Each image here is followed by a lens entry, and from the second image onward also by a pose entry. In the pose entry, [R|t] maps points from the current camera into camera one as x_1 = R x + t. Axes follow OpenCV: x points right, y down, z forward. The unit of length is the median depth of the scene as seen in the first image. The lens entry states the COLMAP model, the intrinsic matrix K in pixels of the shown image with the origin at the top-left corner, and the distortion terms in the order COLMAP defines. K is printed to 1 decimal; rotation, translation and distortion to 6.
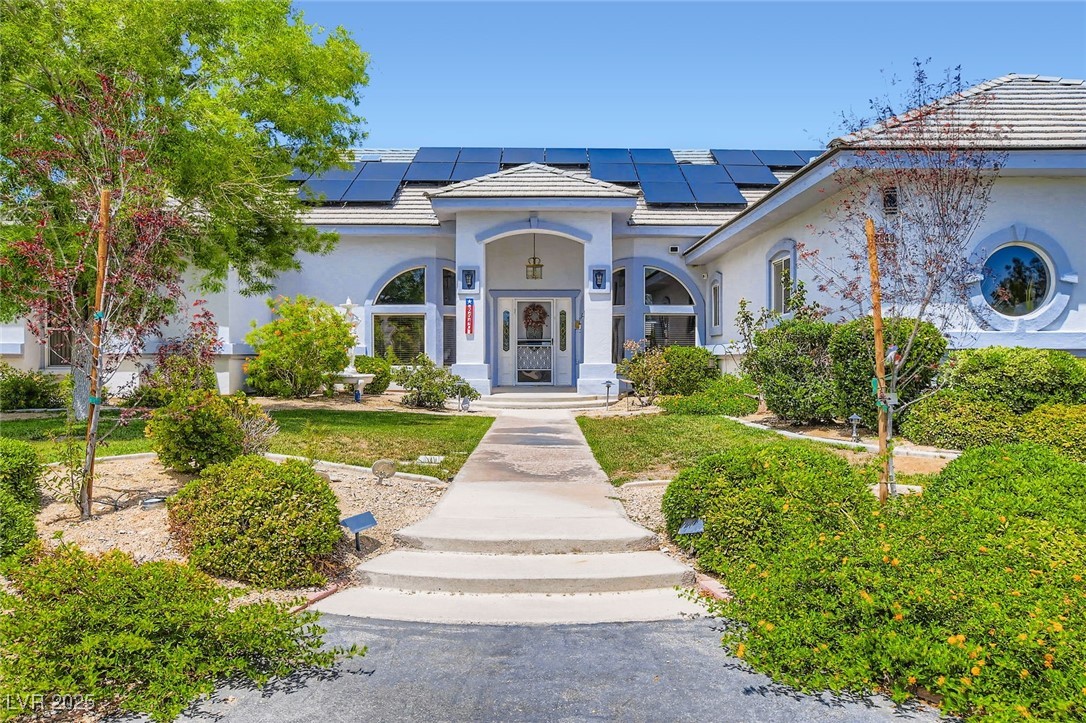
lens RADIAL K [[816.1, 0, 542.9], [0, 816.1, 359.6], [0, 0, 1]] dist [0.000540, 0.004161]
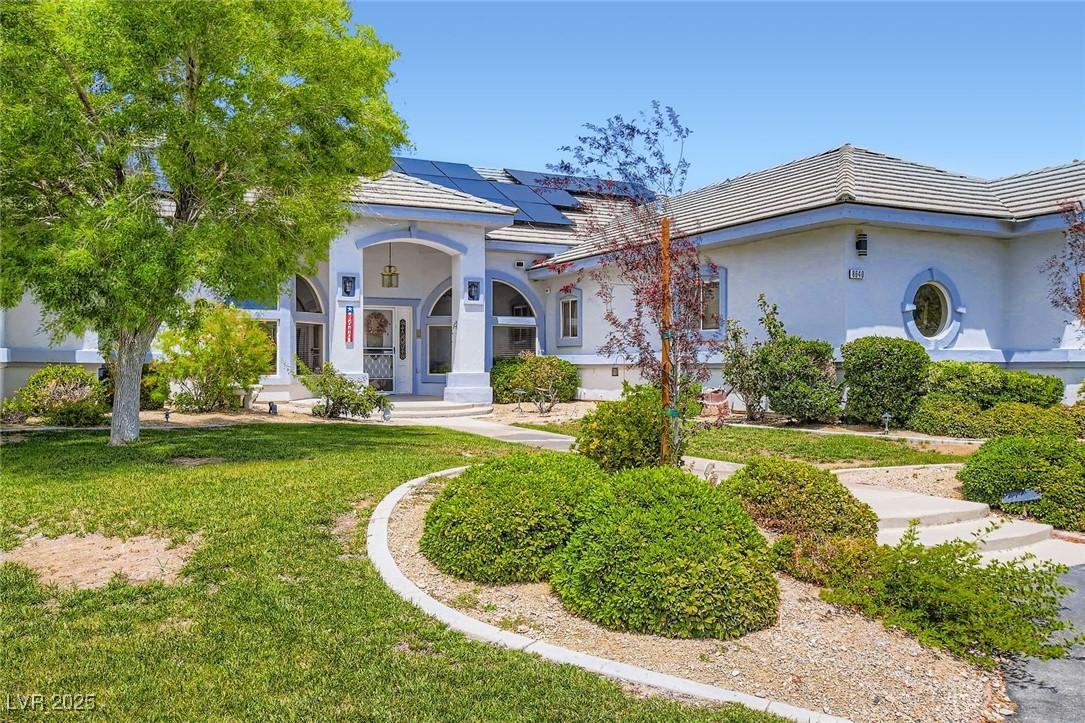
lens RADIAL K [[815.4, 0, 542.3], [0, 815.4, 363.9], [0, 0, 1]] dist [0.000540, 0.004161]
pose [[0.921140, 0.002192, 0.389225, -0.252768], [-0.000971, 0.999994, -0.003335, -0.002401], [-0.389230, 0.002694, 0.921137, 0.013822]]
